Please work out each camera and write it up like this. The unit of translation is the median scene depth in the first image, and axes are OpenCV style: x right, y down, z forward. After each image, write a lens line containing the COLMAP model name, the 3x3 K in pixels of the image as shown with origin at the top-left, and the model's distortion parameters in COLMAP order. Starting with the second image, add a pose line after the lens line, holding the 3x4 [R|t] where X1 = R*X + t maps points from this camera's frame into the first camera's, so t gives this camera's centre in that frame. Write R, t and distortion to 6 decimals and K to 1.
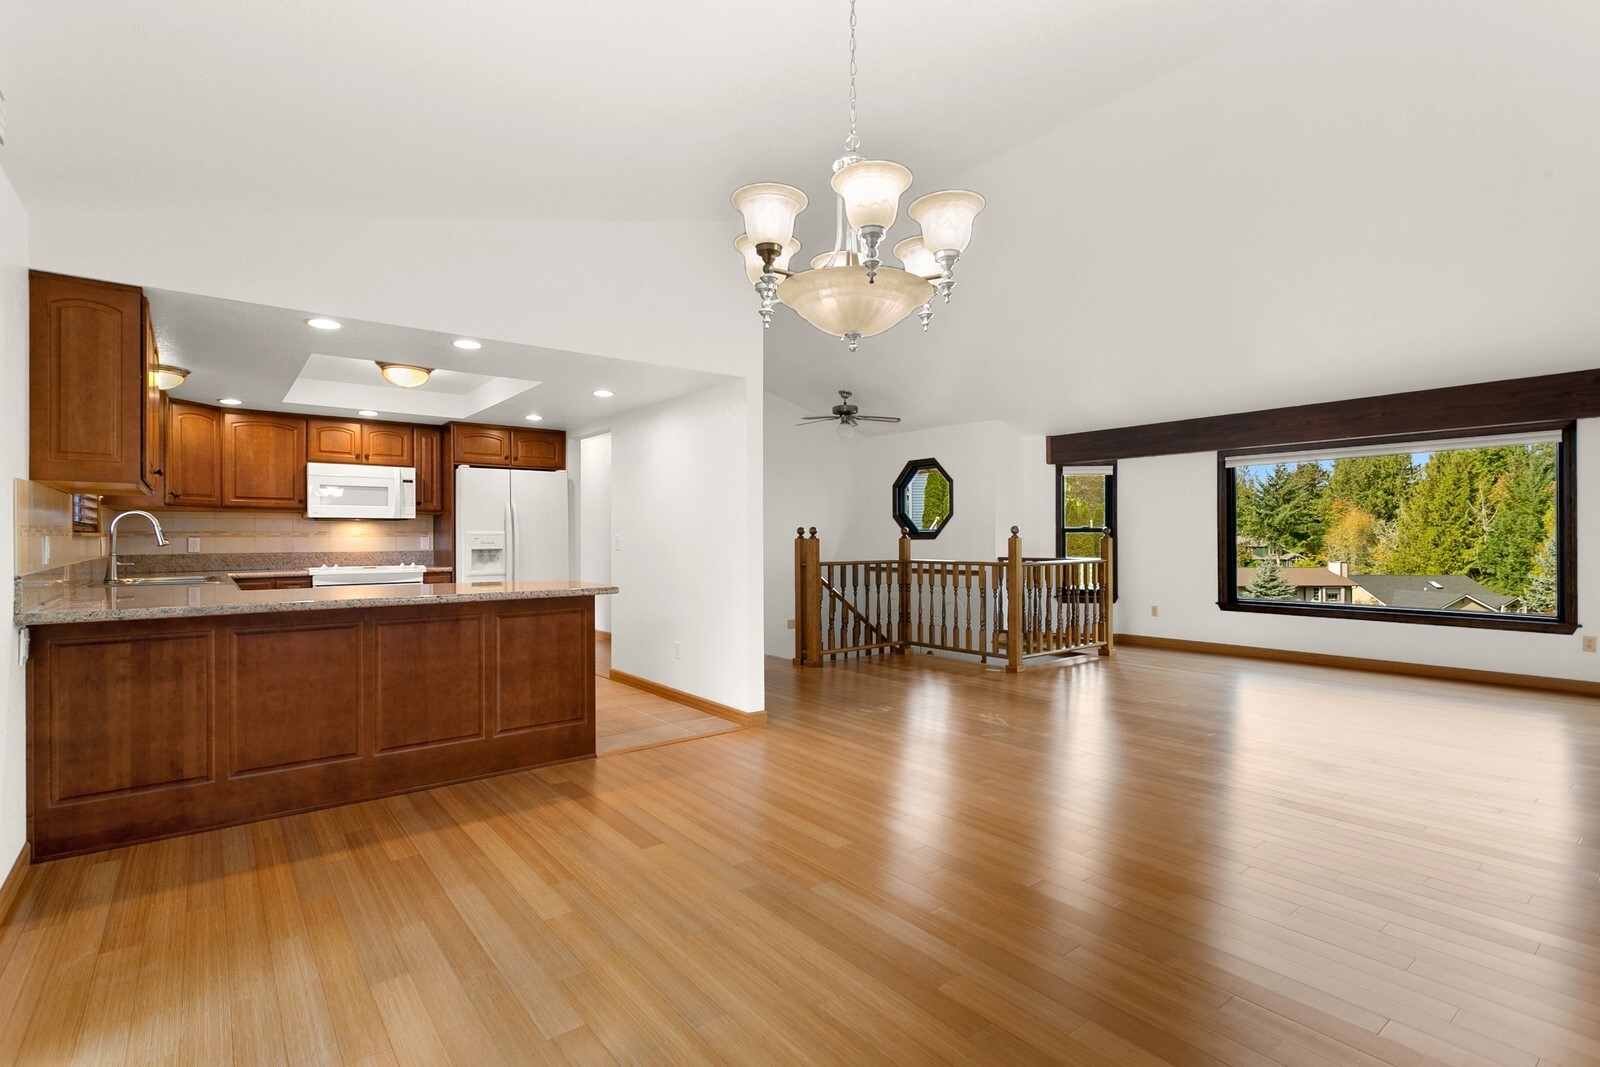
lens RADIAL K [[755.1, 0, 797.7], [0, 755.1, 534.1], [0, 0, 1]] dist [0.002053, -0.000393]
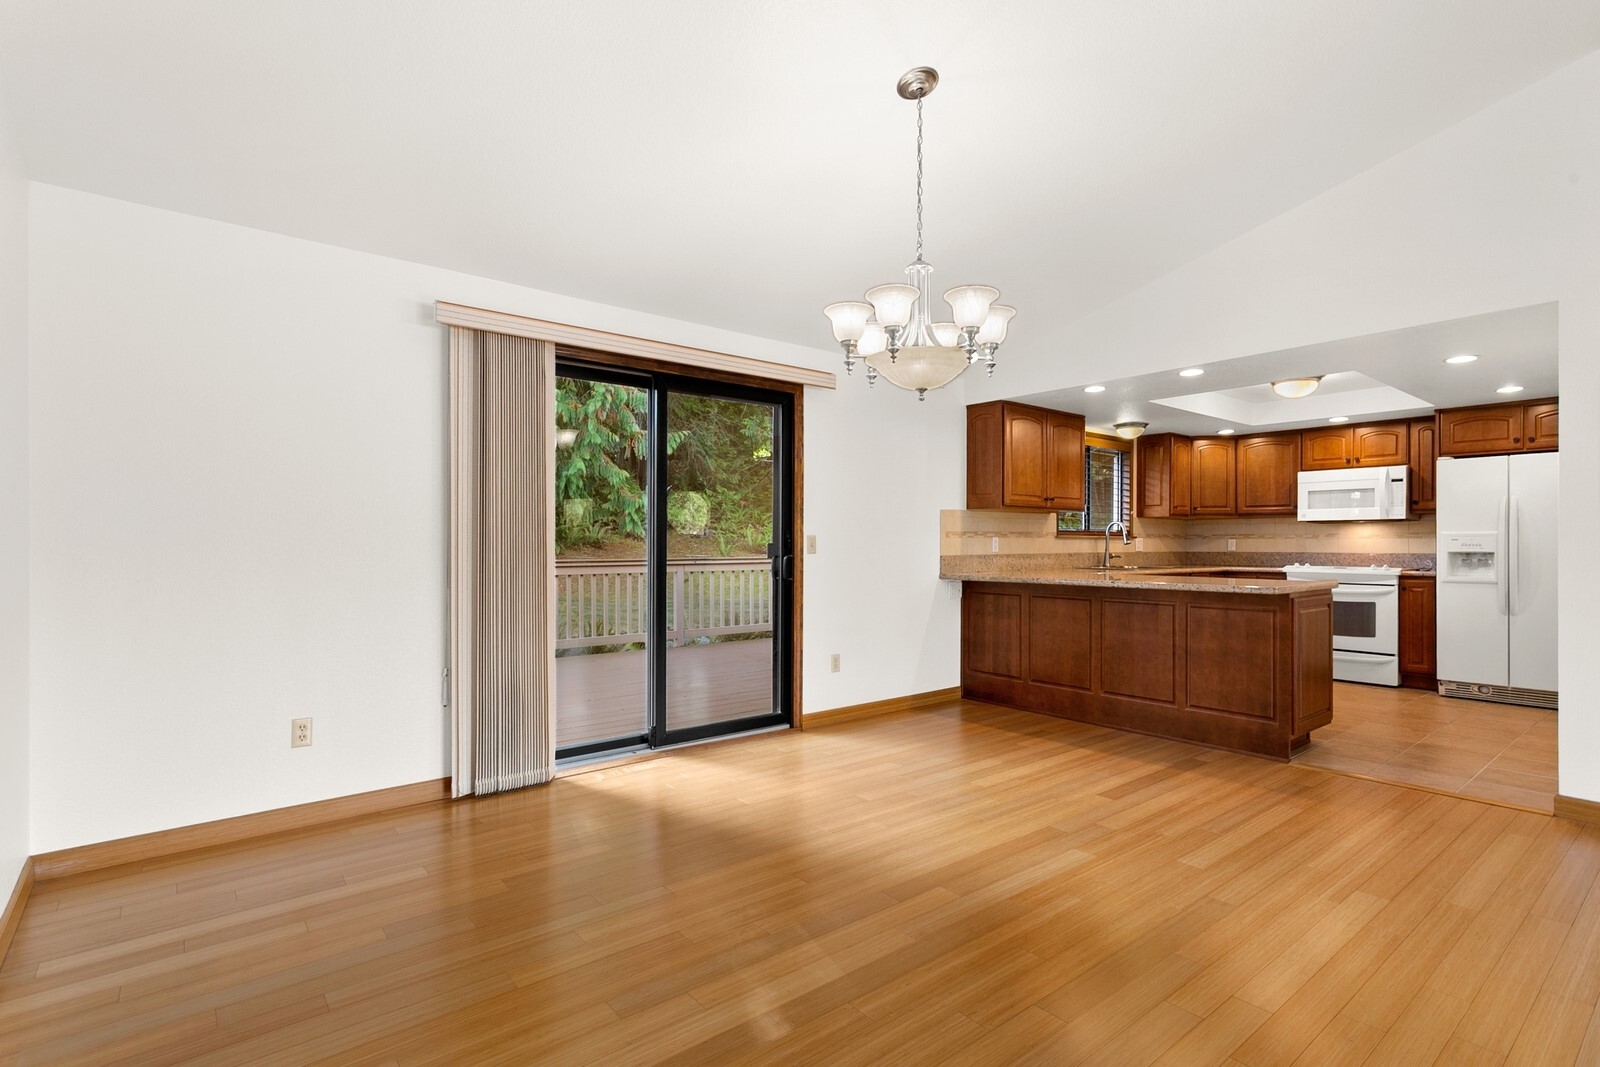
lens RADIAL K [[755.1, 0, 799.5], [0, 755.1, 544.7], [0, 0, 1]] dist [0.002053, -0.000393]
pose [[0.007565, 0.005338, -0.999957, 0.421941], [0.002740, 0.999982, 0.005359, 0.004514], [0.999968, -0.002780, 0.007550, 0.222532]]
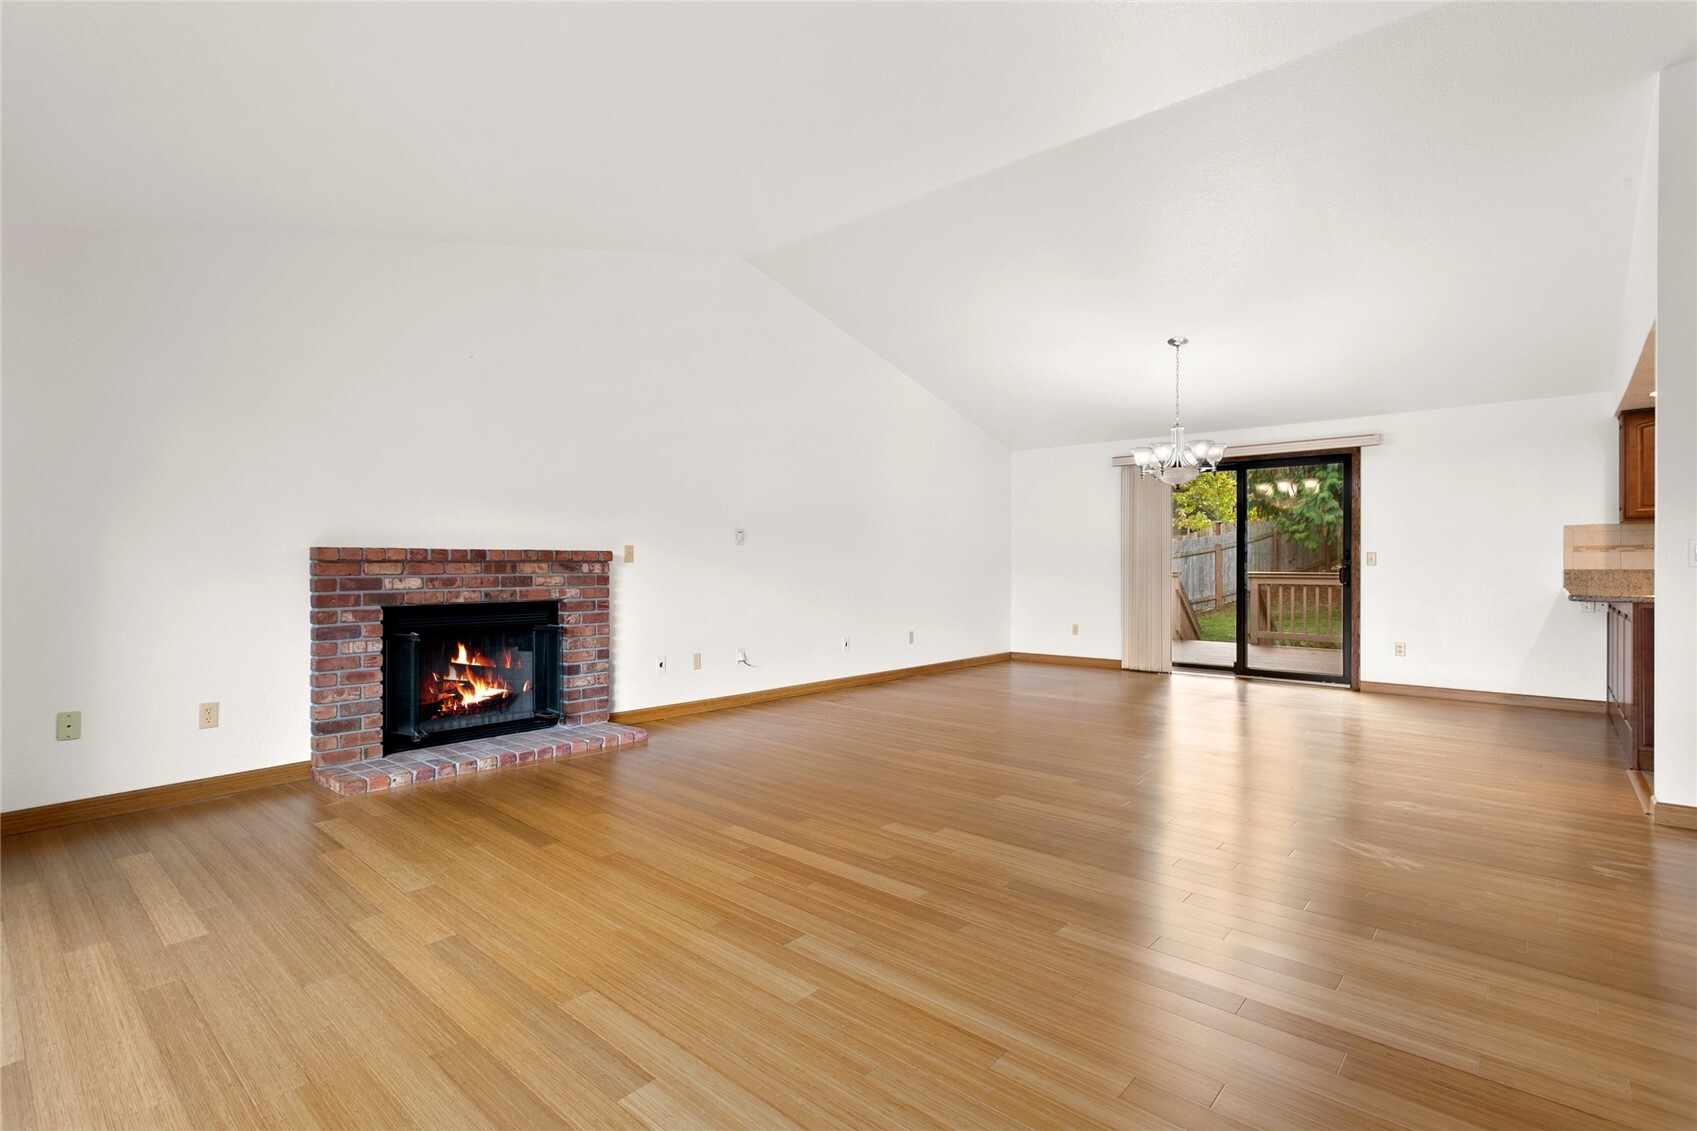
lens RADIAL K [[800.9, 0, 847.7], [0, 800.9, 568.9], [0, 0, 1]] dist [0.002053, -0.000393]
pose [[-0.982692, 0.000011, -0.185245, 0.562014], [-0.000391, 0.999998, 0.002132, 0.018733], [0.185244, 0.002168, -0.982690, 1.116494]]
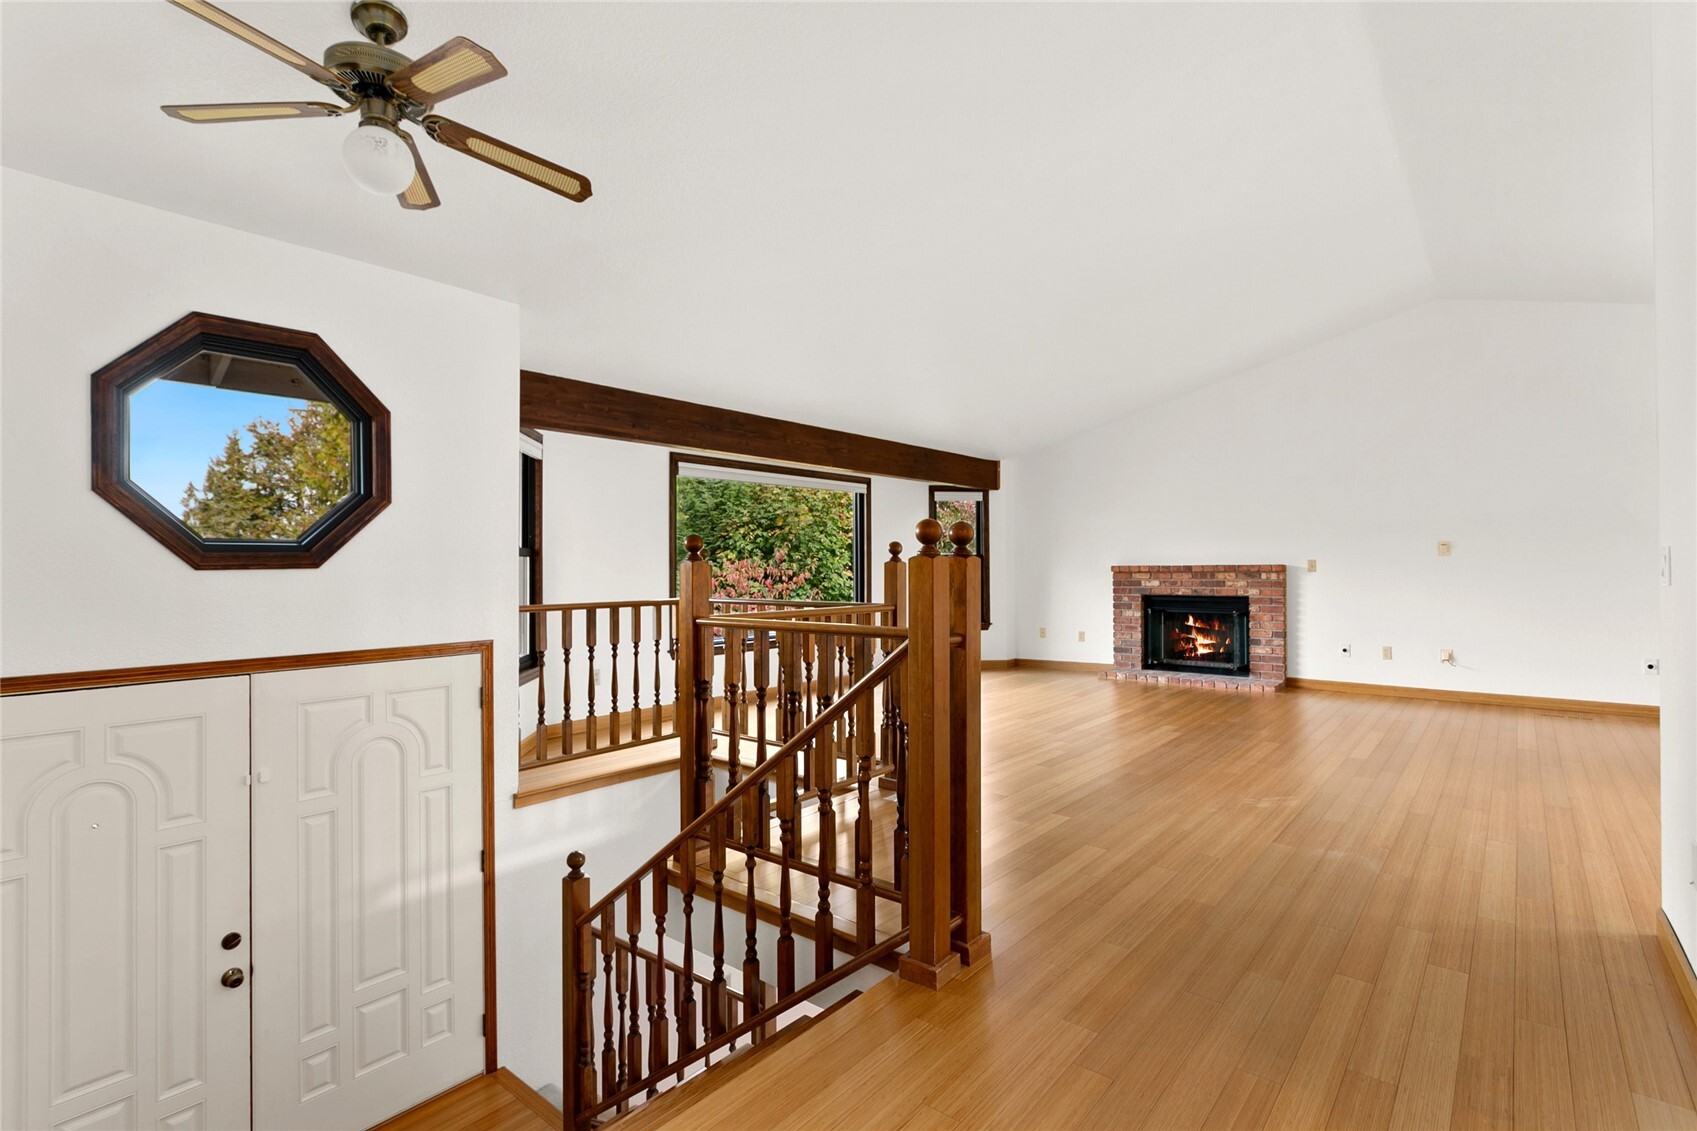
lens RADIAL K [[800.9, 0, 837.9], [0, 800.9, 569.7], [0, 0, 1]] dist [0.002053, -0.000393]
pose [[-0.208704, 0.002636, 0.977975, -0.313108], [0.001706, 0.999996, -0.002331, 0.012469], [-0.977977, 0.001182, -0.208707, 1.166138]]
